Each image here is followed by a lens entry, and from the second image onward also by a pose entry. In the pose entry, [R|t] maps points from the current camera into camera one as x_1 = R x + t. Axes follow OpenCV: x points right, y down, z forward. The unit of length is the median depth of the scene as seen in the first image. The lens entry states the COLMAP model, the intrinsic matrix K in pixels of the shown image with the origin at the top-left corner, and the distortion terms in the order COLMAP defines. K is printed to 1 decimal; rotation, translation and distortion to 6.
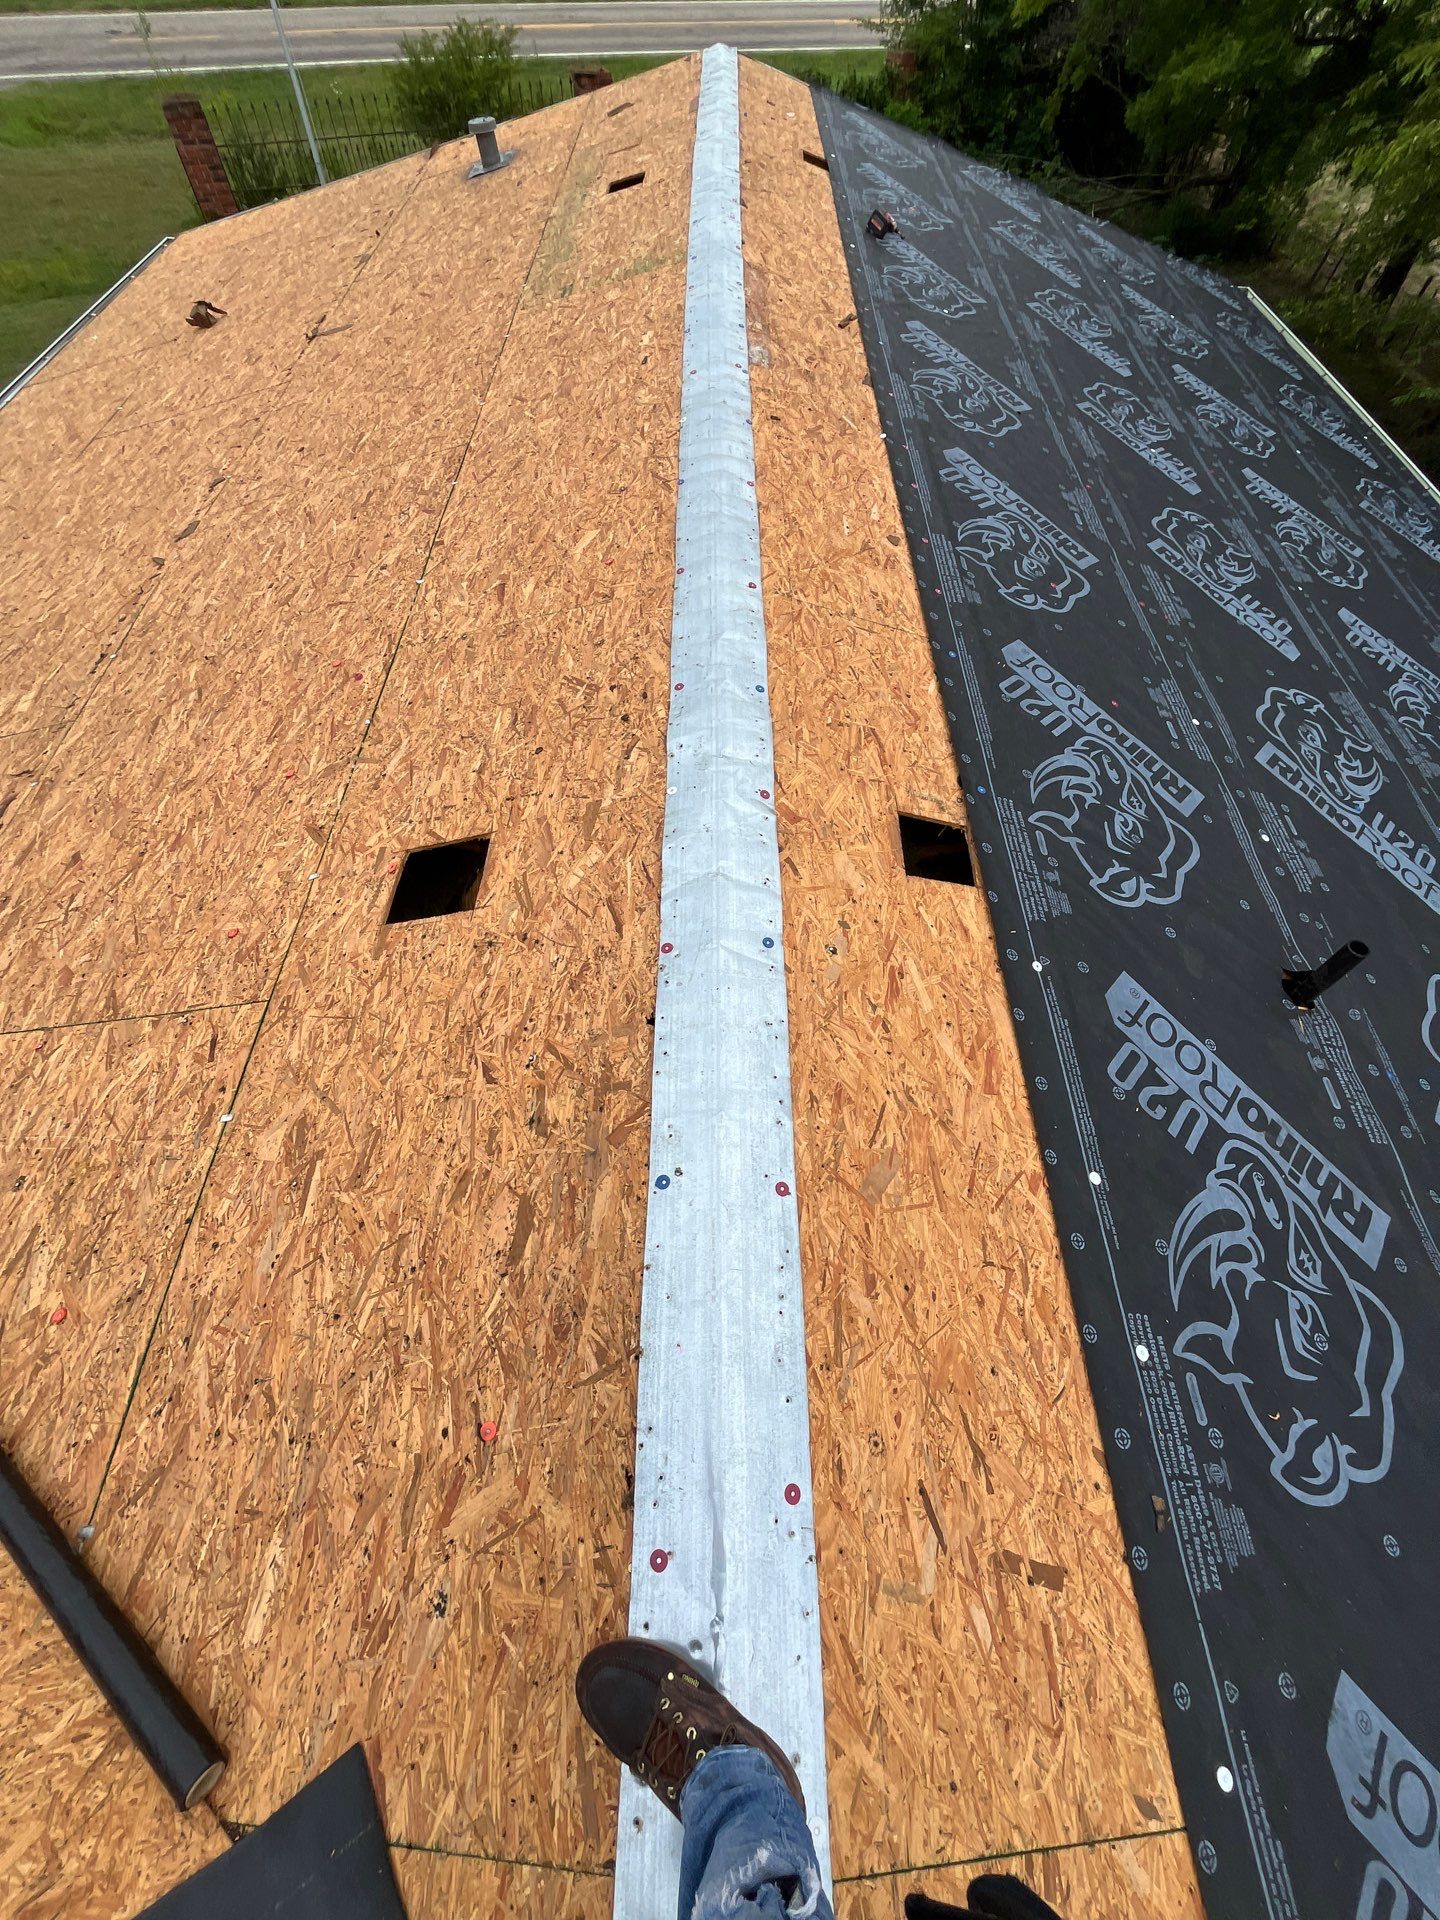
lens RADIAL K [[766.9, 0, 720.0], [0, 766.9, 960.0], [0, 0, 1]] dist [-0.004482, -0.000303]
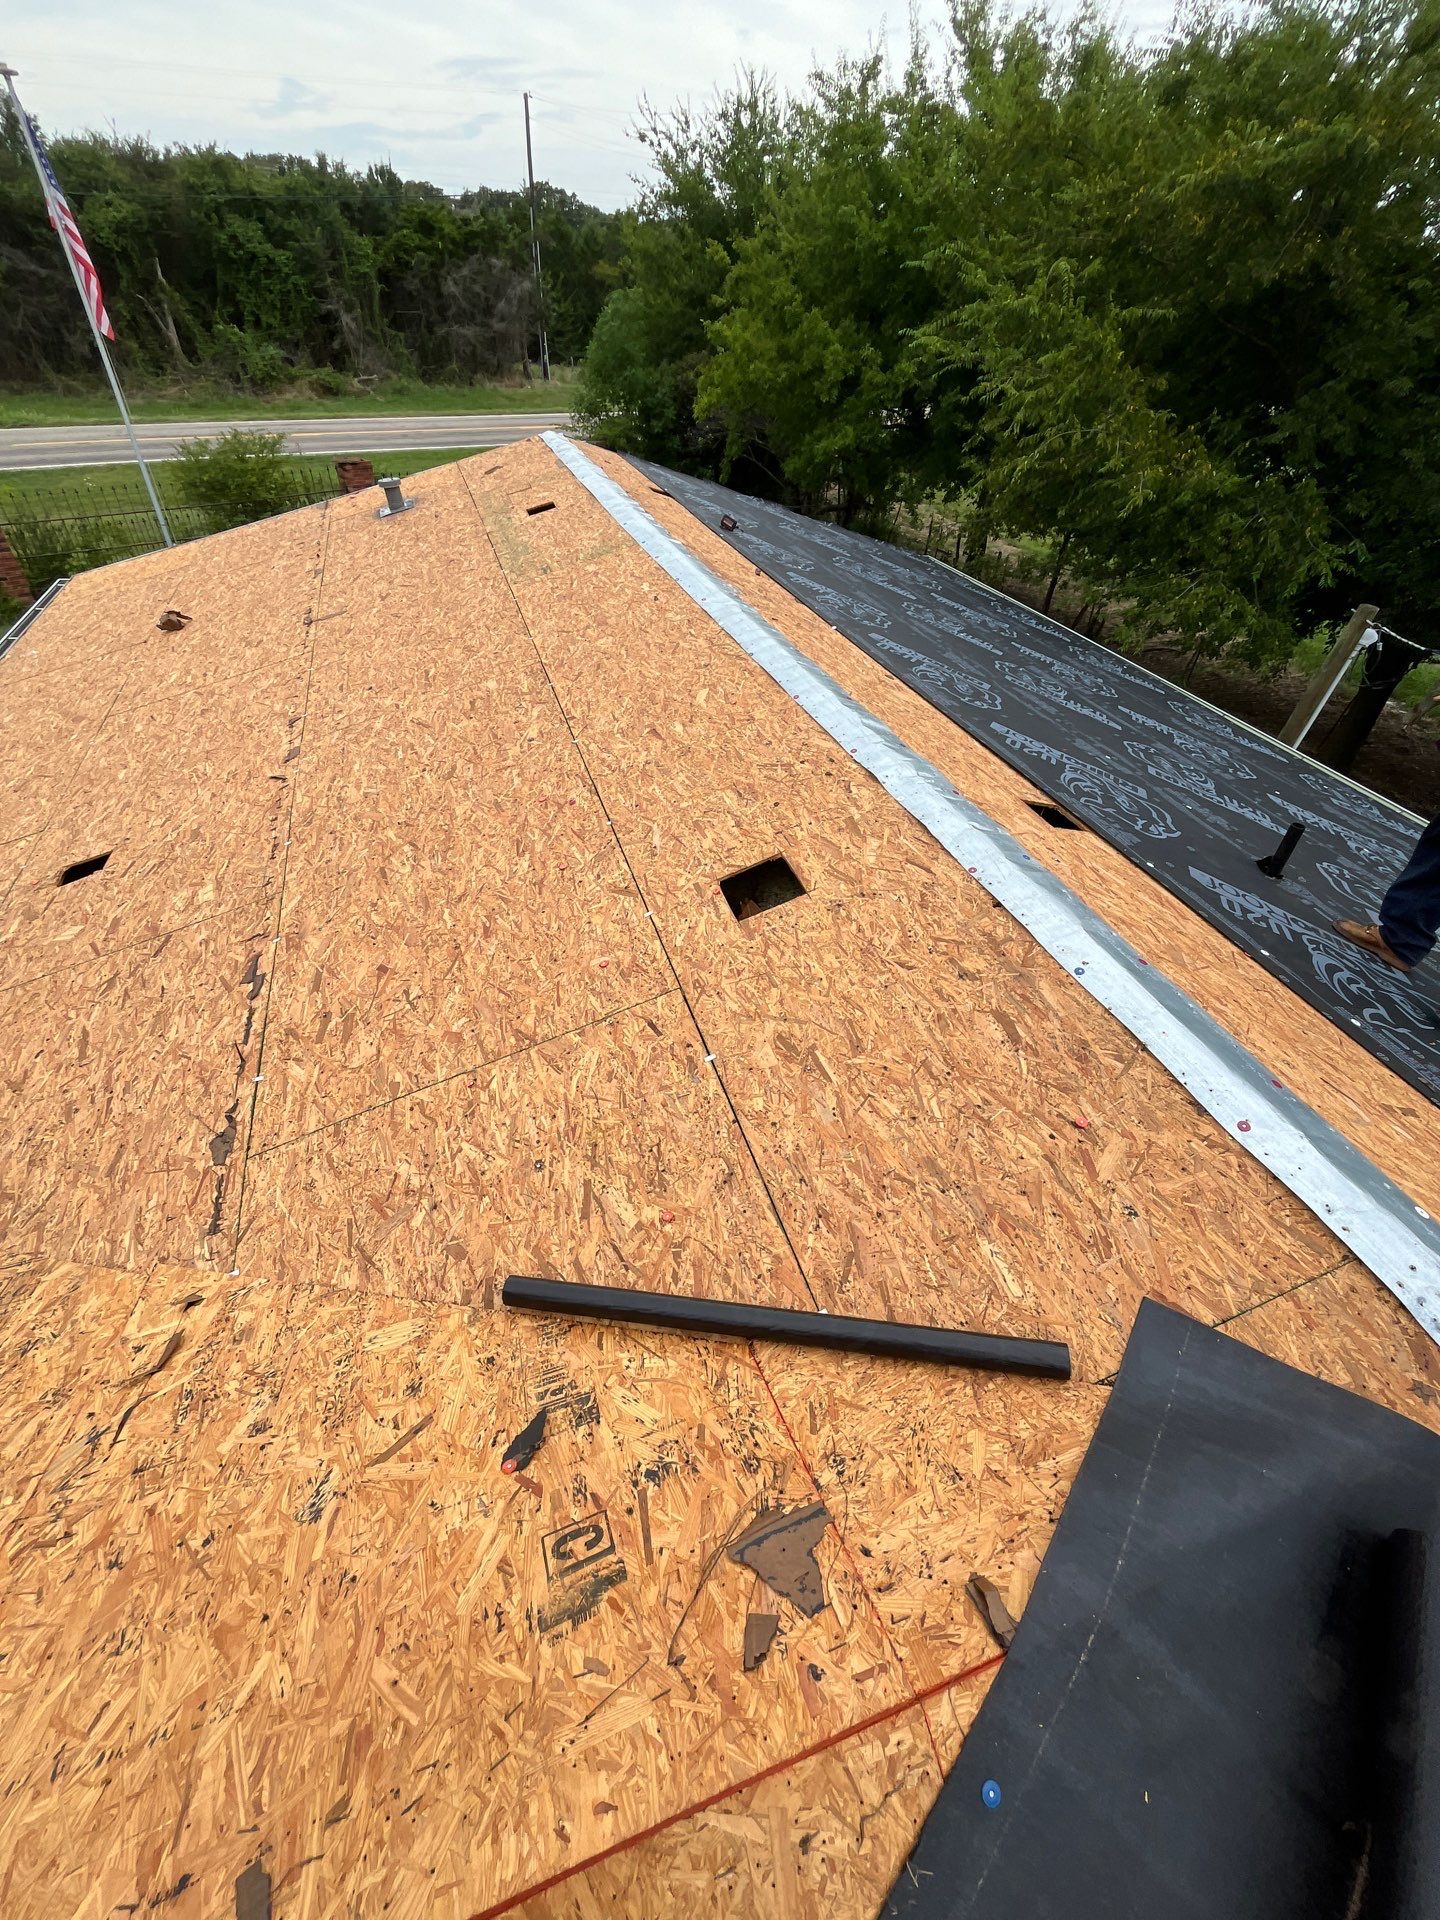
lens RADIAL K [[766.9, 0, 720.0], [0, 766.9, 960.0], [0, 0, 1]] dist [-0.004482, -0.000303]
pose [[0.944938, -0.199794, 0.259182, -0.980358], [0.264053, 0.933339, -0.243219, 0.389632], [-0.193311, 0.298264, 0.934703, -0.242662]]
